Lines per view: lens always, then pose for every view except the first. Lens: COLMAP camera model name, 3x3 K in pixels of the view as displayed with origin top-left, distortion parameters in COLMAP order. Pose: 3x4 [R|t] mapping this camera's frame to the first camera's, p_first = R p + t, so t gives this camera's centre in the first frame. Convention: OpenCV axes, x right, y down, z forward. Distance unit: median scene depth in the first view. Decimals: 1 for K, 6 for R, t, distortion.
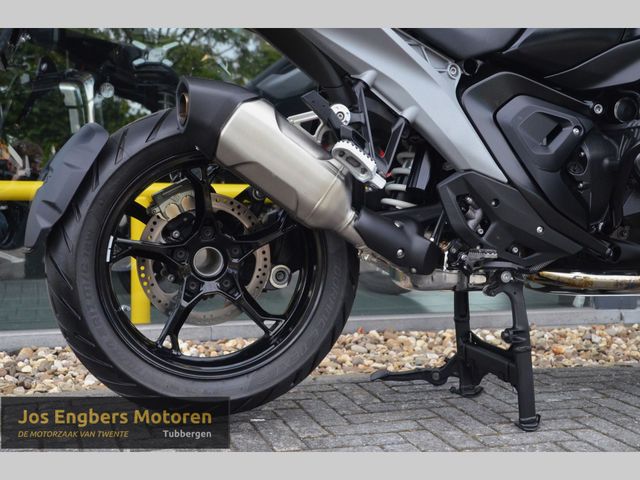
lens RADIAL K [[885.2, 0, 320.0], [0, 885.2, 240.0], [0, 0, 1]] dist [0.112273, 0.099701]
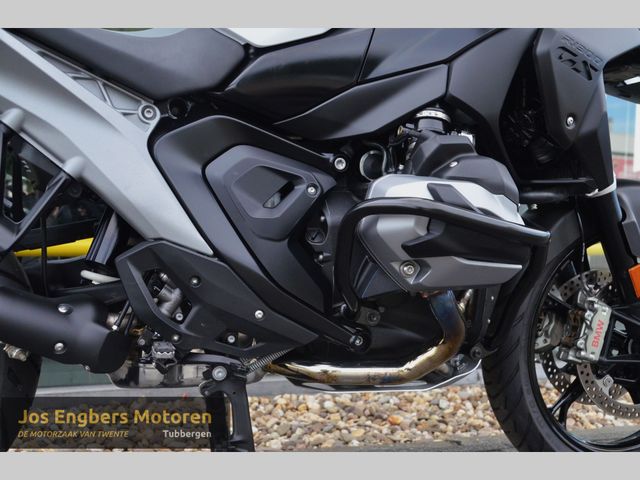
lens RADIAL K [[760.2, 0, 320.0], [0, 760.2, 240.0], [0, 0, 1]] dist [0.004184, 0.062964]
pose [[0.999970, 0.007440, -0.002102, 0.305171], [-0.007516, 0.999226, -0.038602, -0.052341], [0.001814, 0.038616, 0.999252, 0.330317]]
